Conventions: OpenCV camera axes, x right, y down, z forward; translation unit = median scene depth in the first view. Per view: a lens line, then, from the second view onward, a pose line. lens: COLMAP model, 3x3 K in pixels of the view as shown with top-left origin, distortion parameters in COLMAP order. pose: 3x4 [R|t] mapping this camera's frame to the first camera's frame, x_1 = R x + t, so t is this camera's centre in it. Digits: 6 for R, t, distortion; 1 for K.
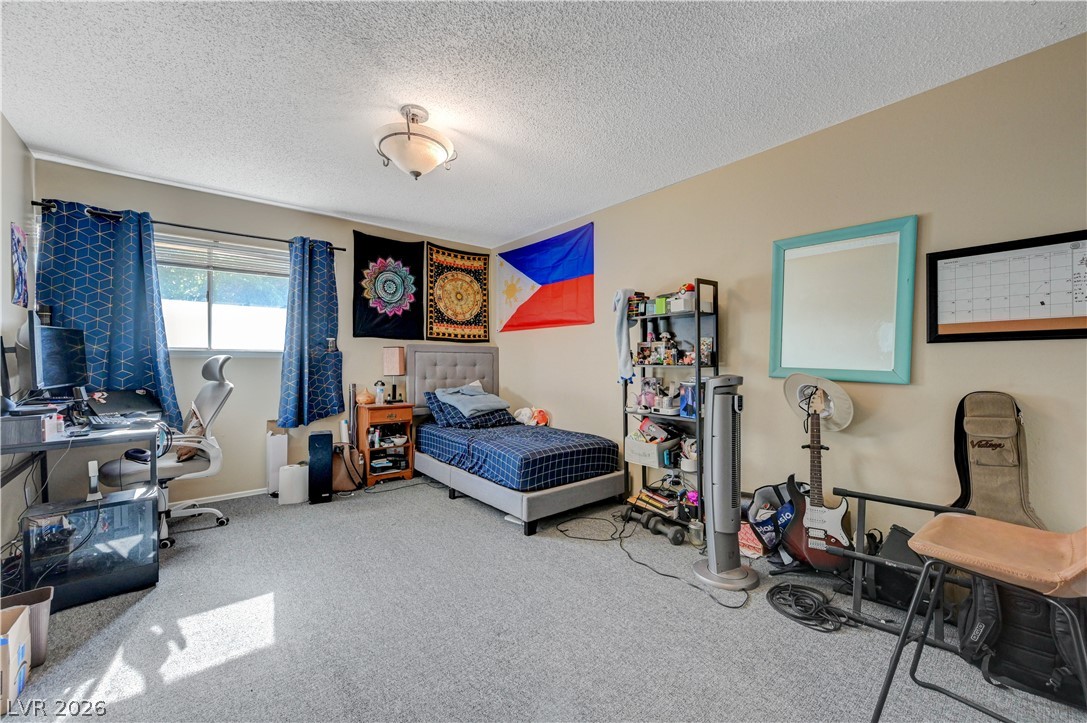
lens RADIAL K [[431.5, 0, 553.8], [0, 431.5, 363.7], [0, 0, 1]] dist [0.000424, -0.000205]
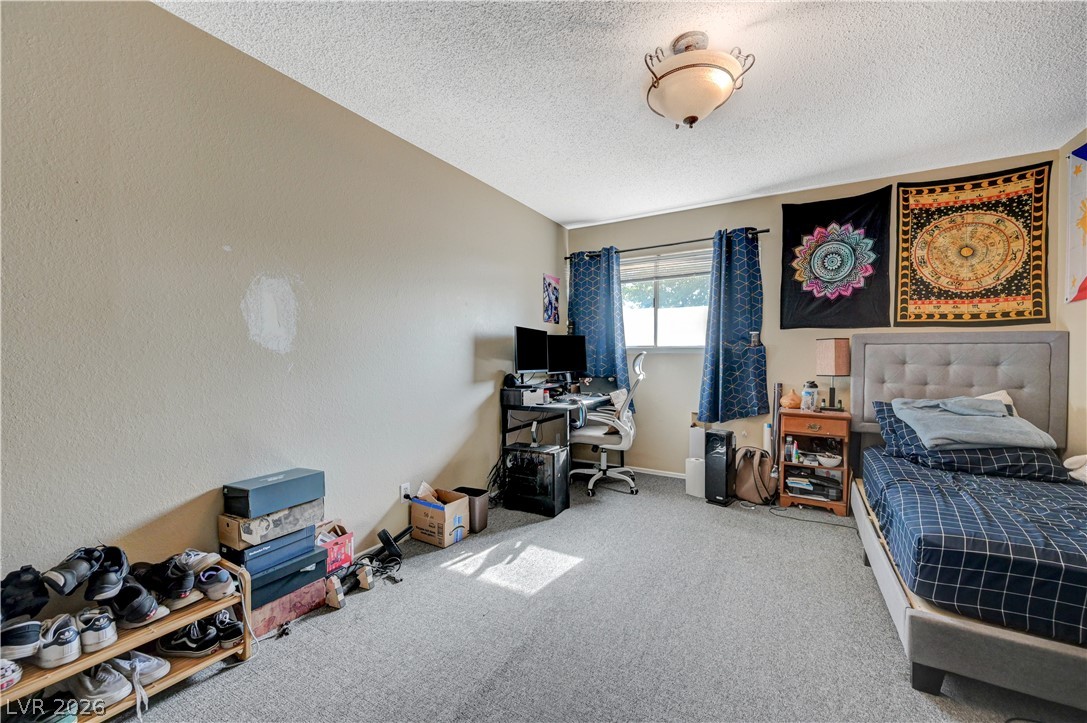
lens RADIAL K [[431.5, 0, 547.9], [0, 431.5, 362.8], [0, 0, 1]] dist [0.000424, -0.000205]
pose [[0.322362, 0.015037, -0.946497, 0.209562], [-0.007212, 0.999884, 0.013429, -0.002552], [0.946589, 0.002497, 0.322433, 0.291082]]
